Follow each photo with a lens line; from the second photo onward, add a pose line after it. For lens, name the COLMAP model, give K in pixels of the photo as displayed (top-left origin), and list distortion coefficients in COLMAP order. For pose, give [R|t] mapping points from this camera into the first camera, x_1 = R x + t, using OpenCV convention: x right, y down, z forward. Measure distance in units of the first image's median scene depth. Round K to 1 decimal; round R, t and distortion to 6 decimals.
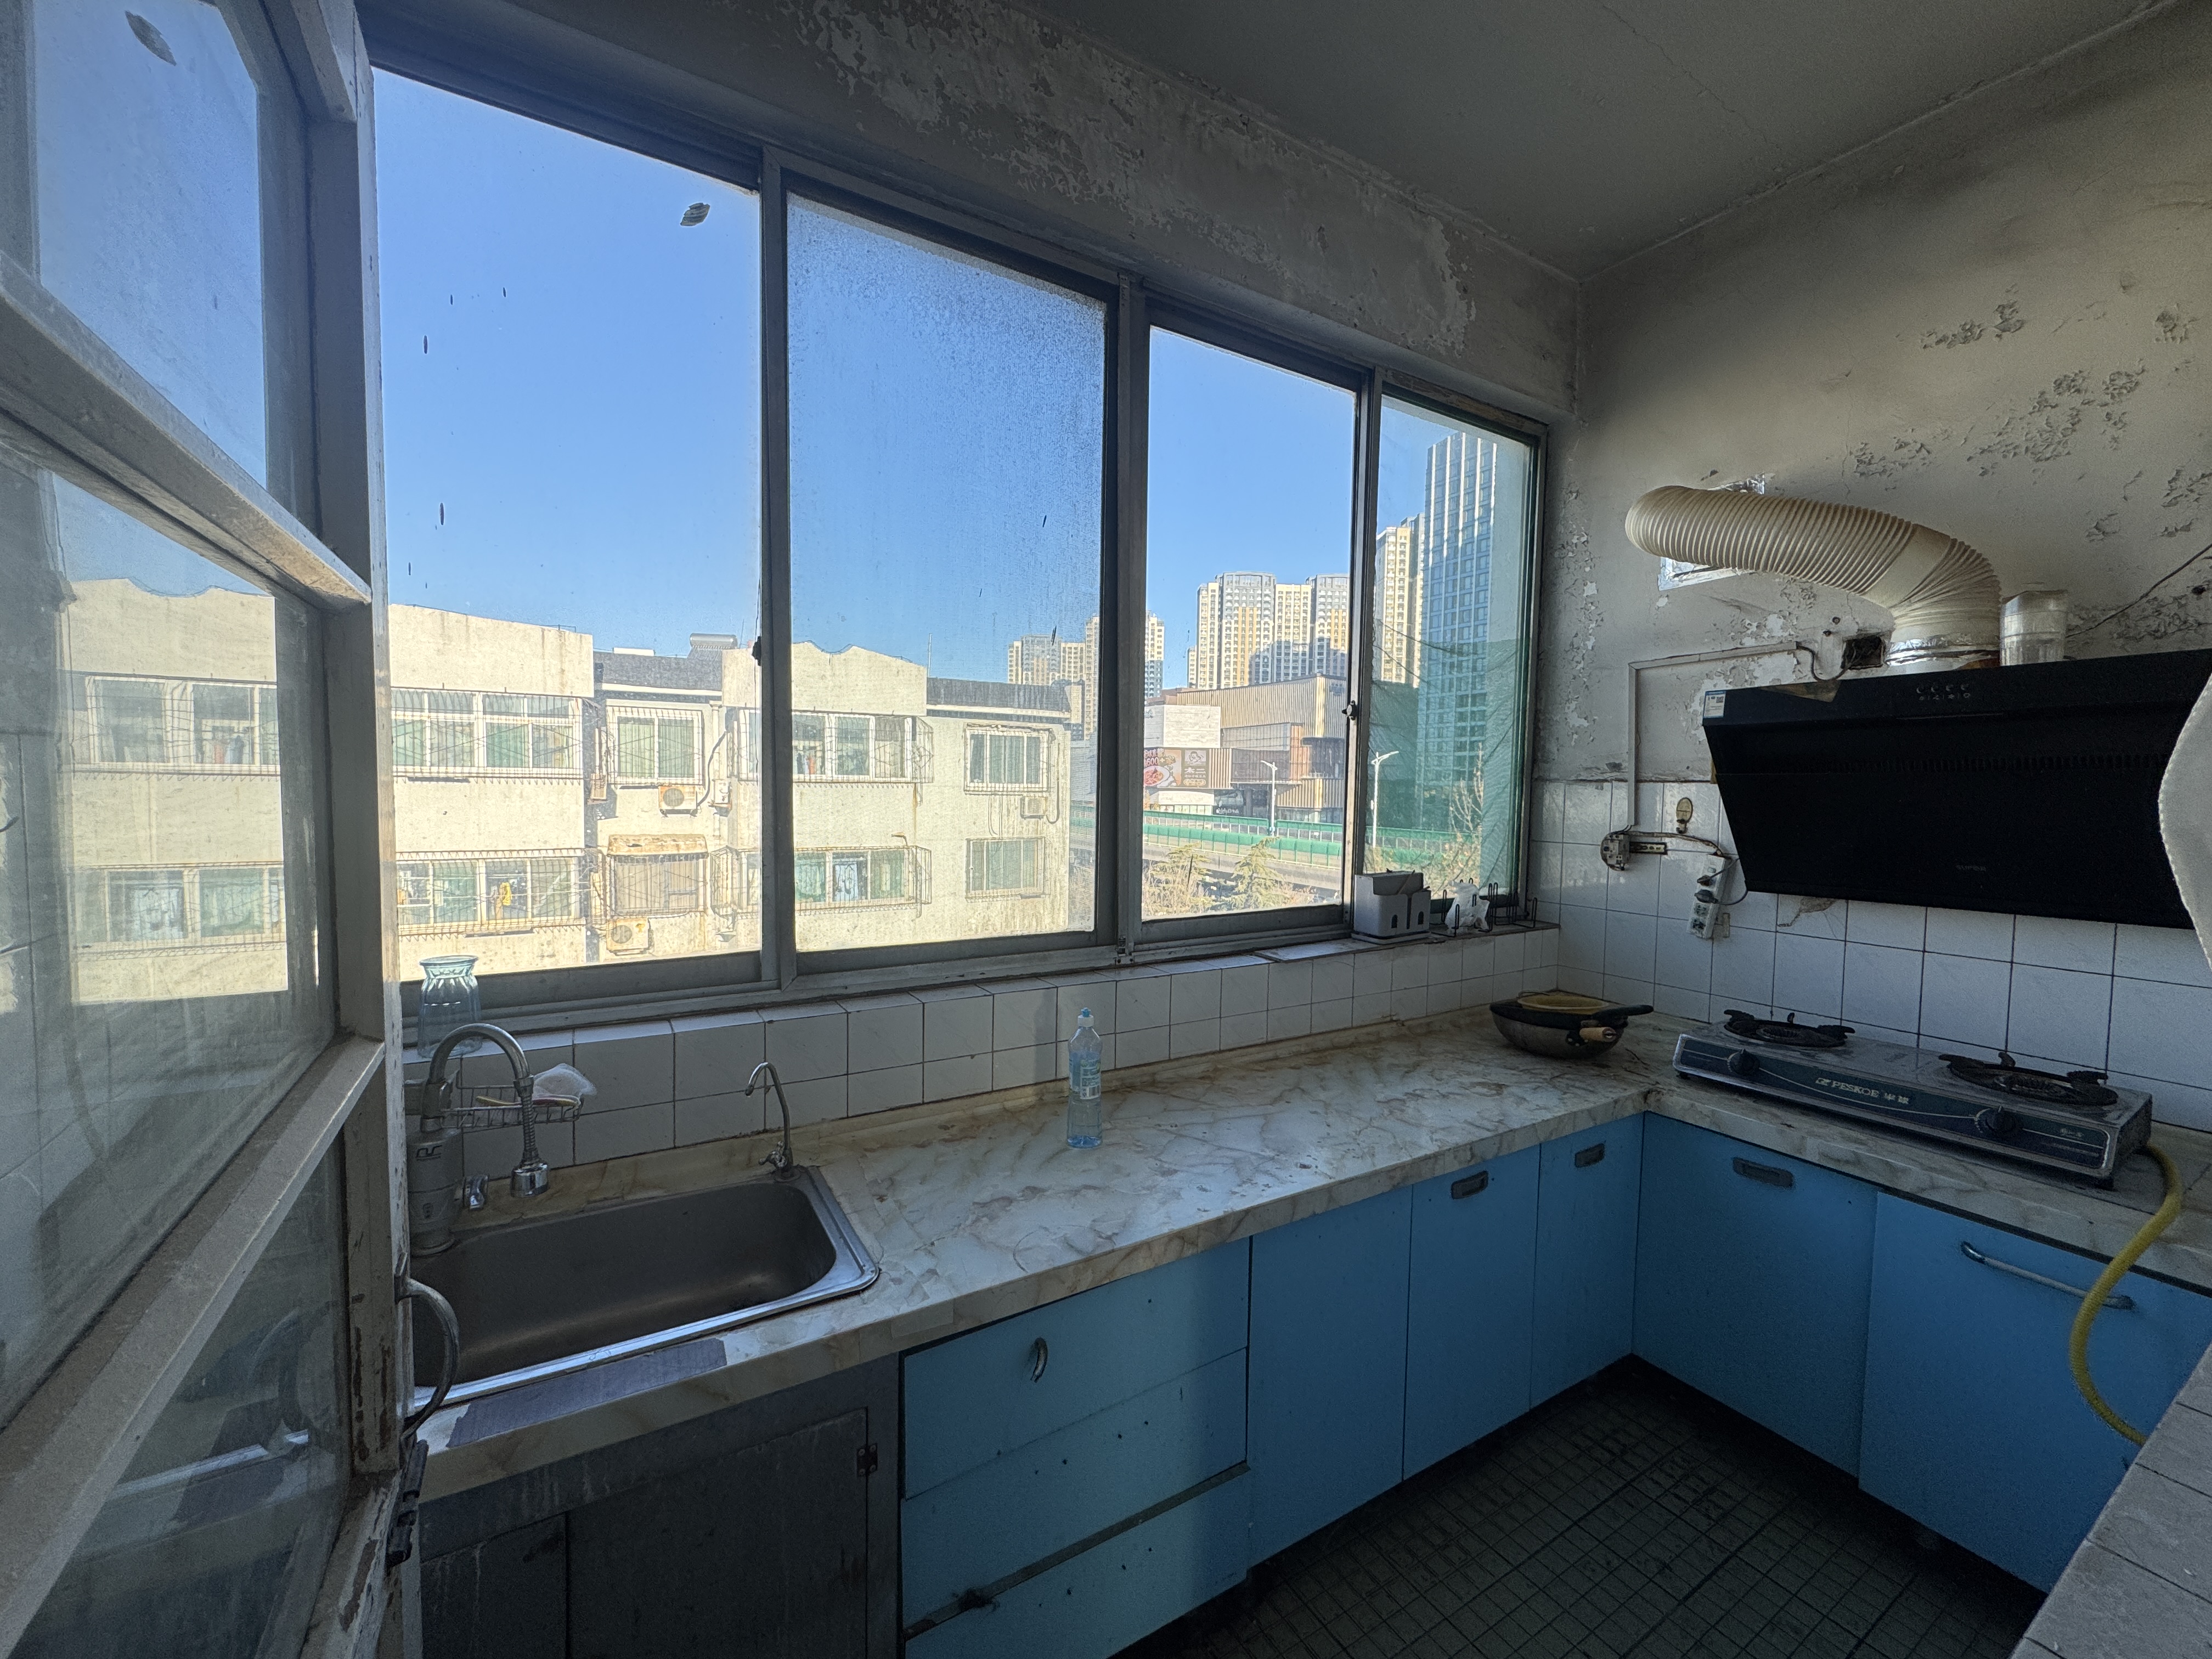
lens RADIAL K [[879.8, 0, 1113.9], [0, 879.8, 829.0], [0, 0, 1]] dist [0.002826, 0.000055]
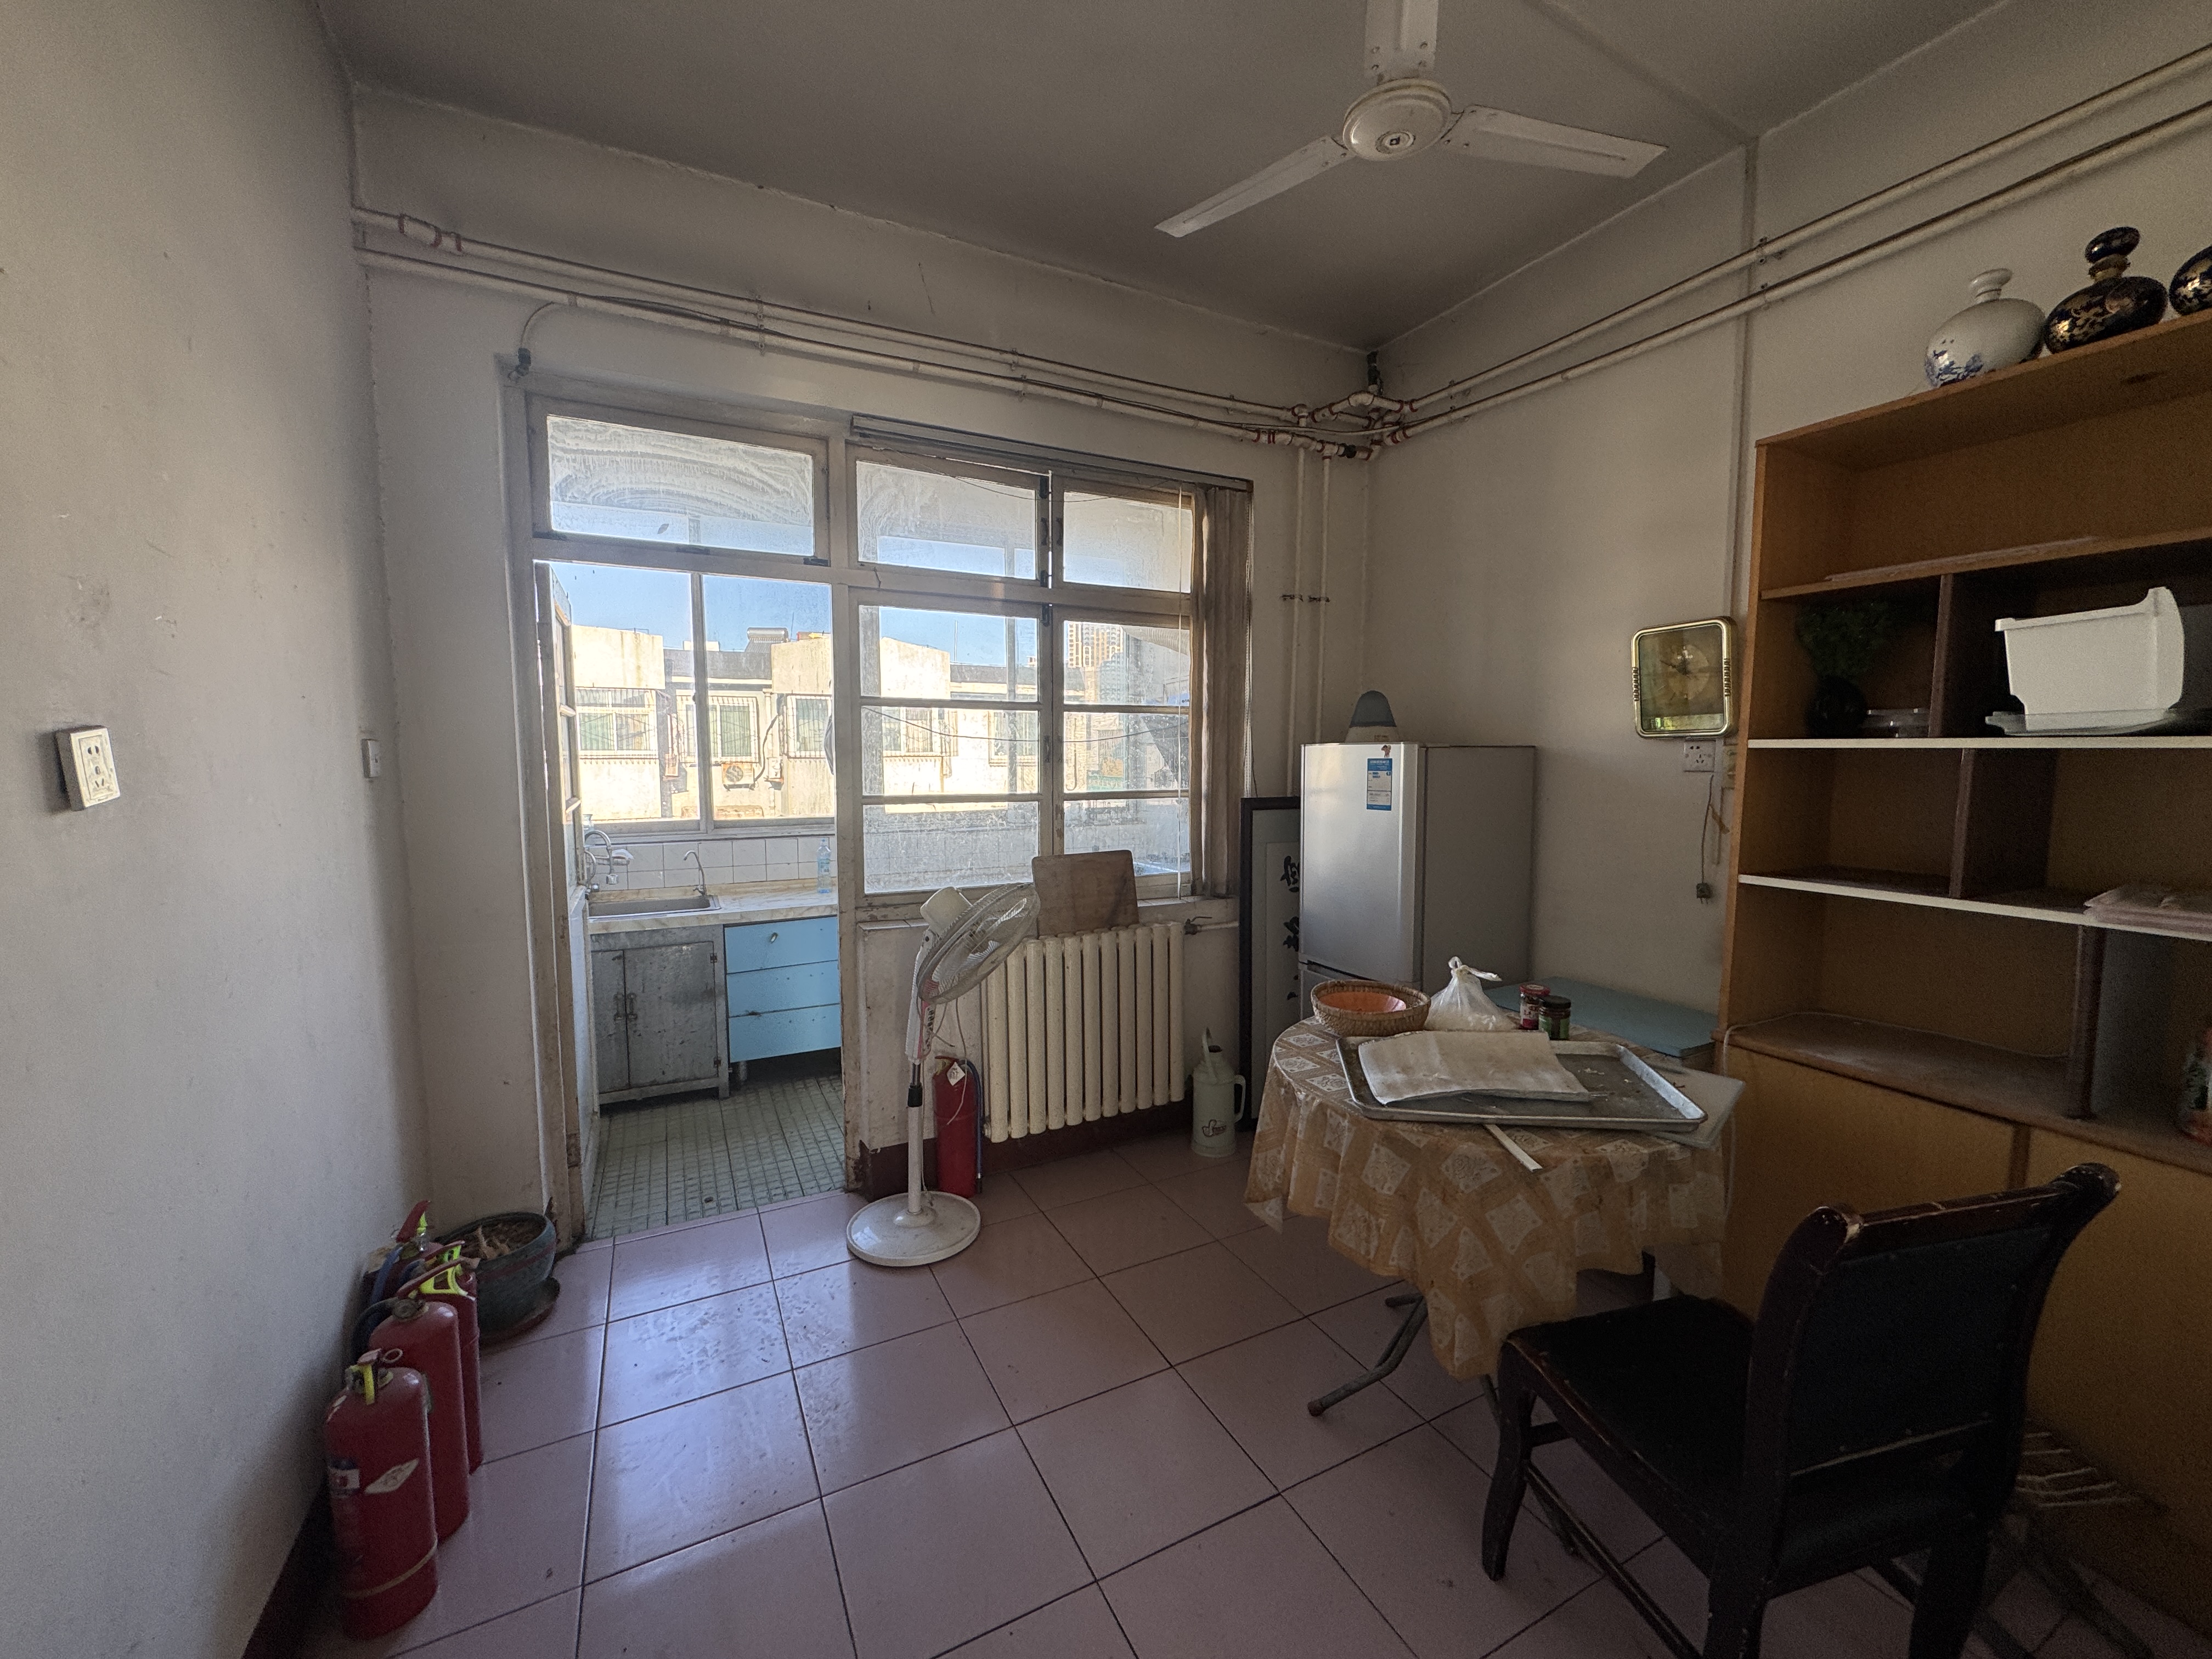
lens RADIAL K [[879.8, 0, 1101.5], [0, 879.8, 830.6], [0, 0, 1]] dist [0.002826, 0.000055]
pose [[0.996350, -0.013578, -0.084276, 0.080423], [0.016416, 0.999318, 0.033073, 0.008990], [0.083770, -0.034336, 0.995893, -0.118407]]
